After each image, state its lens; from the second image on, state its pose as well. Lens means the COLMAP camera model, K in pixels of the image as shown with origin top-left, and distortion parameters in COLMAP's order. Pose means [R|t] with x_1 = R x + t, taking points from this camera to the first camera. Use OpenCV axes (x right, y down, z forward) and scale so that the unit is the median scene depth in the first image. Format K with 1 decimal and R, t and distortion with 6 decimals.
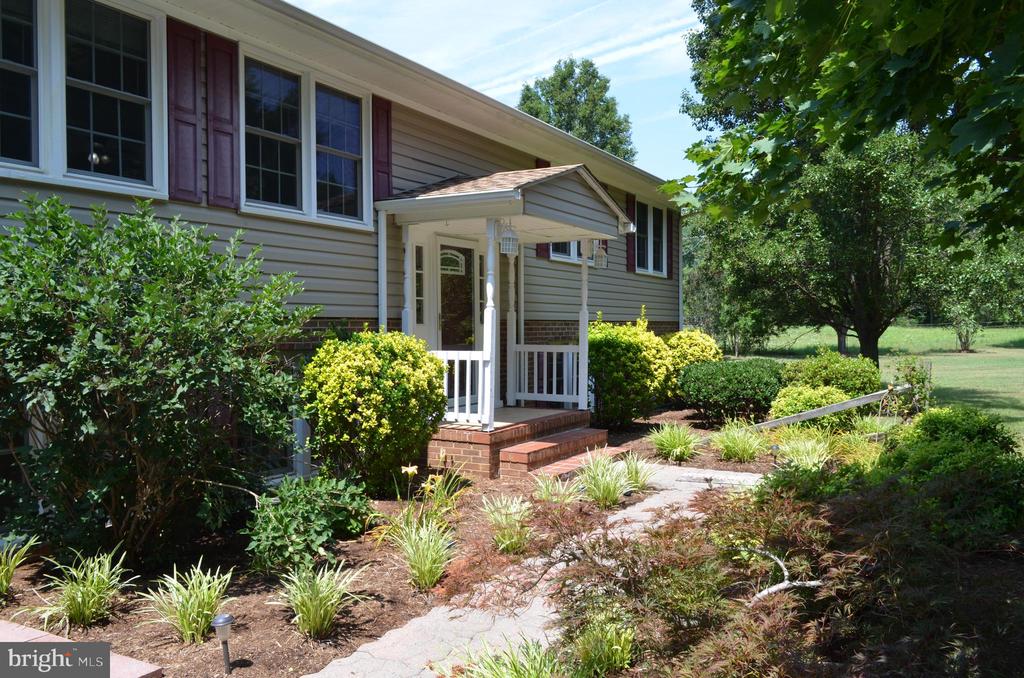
lens RADIAL K [[871.1, 0, 512.0], [0, 871.1, 339.0], [0, 0, 1]] dist [0.003730, 0.001002]
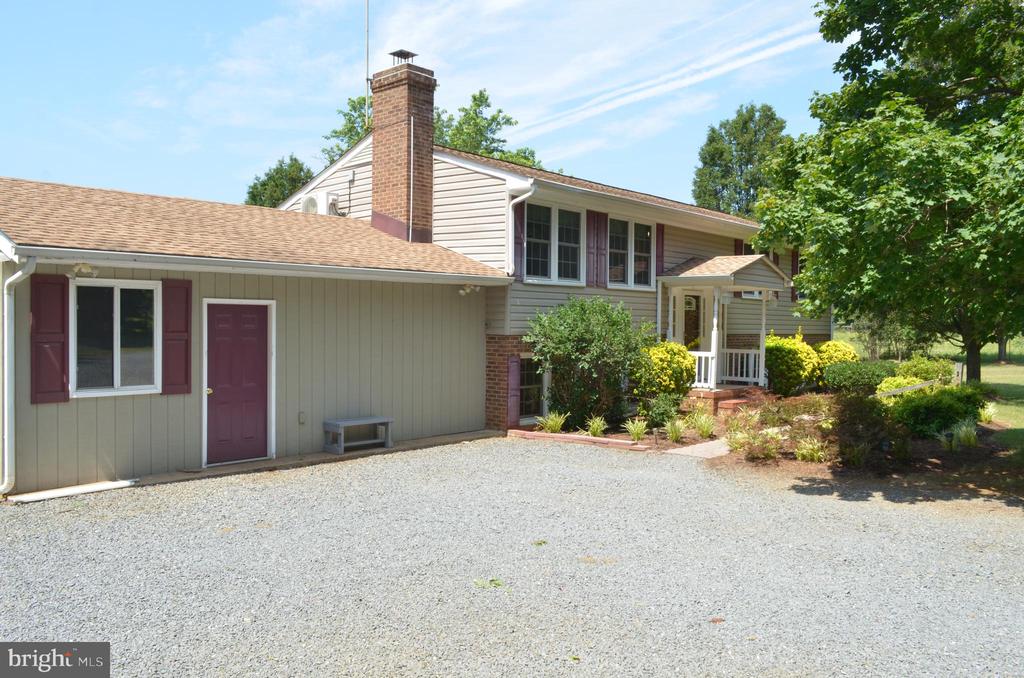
lens RADIAL K [[871.1, 0, 512.0], [0, 871.1, 339.0], [0, 0, 1]] dist [0.003730, 0.001002]
pose [[0.981674, 0.017882, -0.189725, -0.094725], [-0.017687, 0.999840, 0.002722, -0.012320], [0.189744, 0.000684, 0.981833, -0.966885]]
